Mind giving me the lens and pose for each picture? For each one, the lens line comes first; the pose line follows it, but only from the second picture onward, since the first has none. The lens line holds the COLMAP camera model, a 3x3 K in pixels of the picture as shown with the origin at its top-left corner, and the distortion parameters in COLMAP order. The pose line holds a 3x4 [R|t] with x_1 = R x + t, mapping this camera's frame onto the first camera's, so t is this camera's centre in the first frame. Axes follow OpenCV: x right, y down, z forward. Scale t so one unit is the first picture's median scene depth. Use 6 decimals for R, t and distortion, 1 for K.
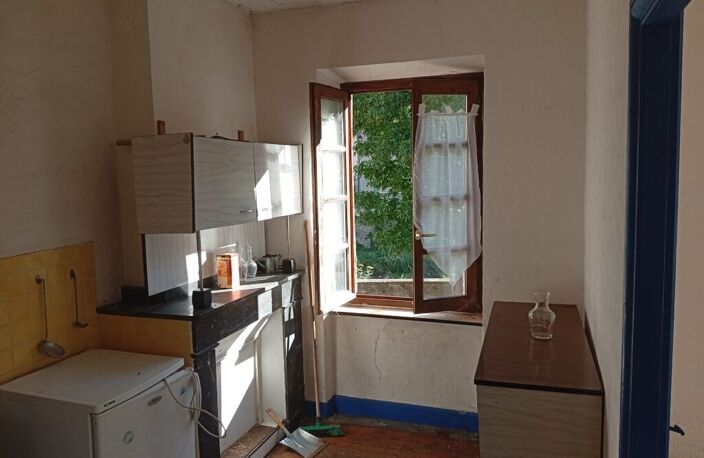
lens RADIAL K [[529.2, 0, 352.0], [0, 529.2, 229.0], [0, 0, 1]] dist [0.054469, -0.120590]
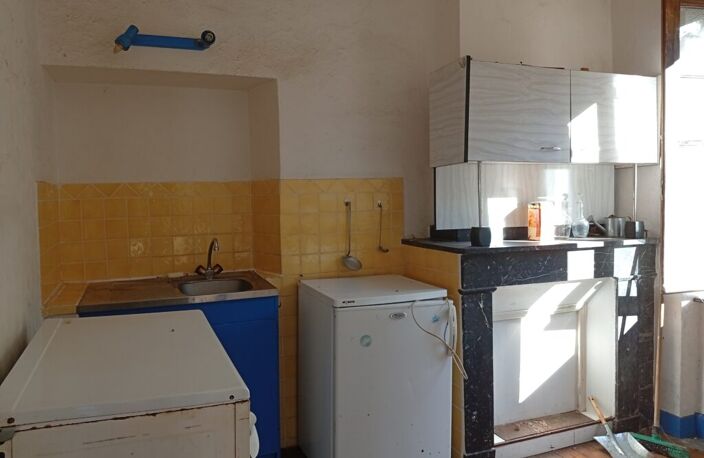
lens RADIAL K [[529.2, 0, 352.0], [0, 529.2, 229.0], [0, 0, 1]] dist [0.054469, -0.120590]
pose [[0.660441, 0.063980, -0.748147, 0.228780], [-0.076197, 0.996930, 0.017991, 0.099875], [0.747001, 0.045125, 0.663289, 0.172558]]
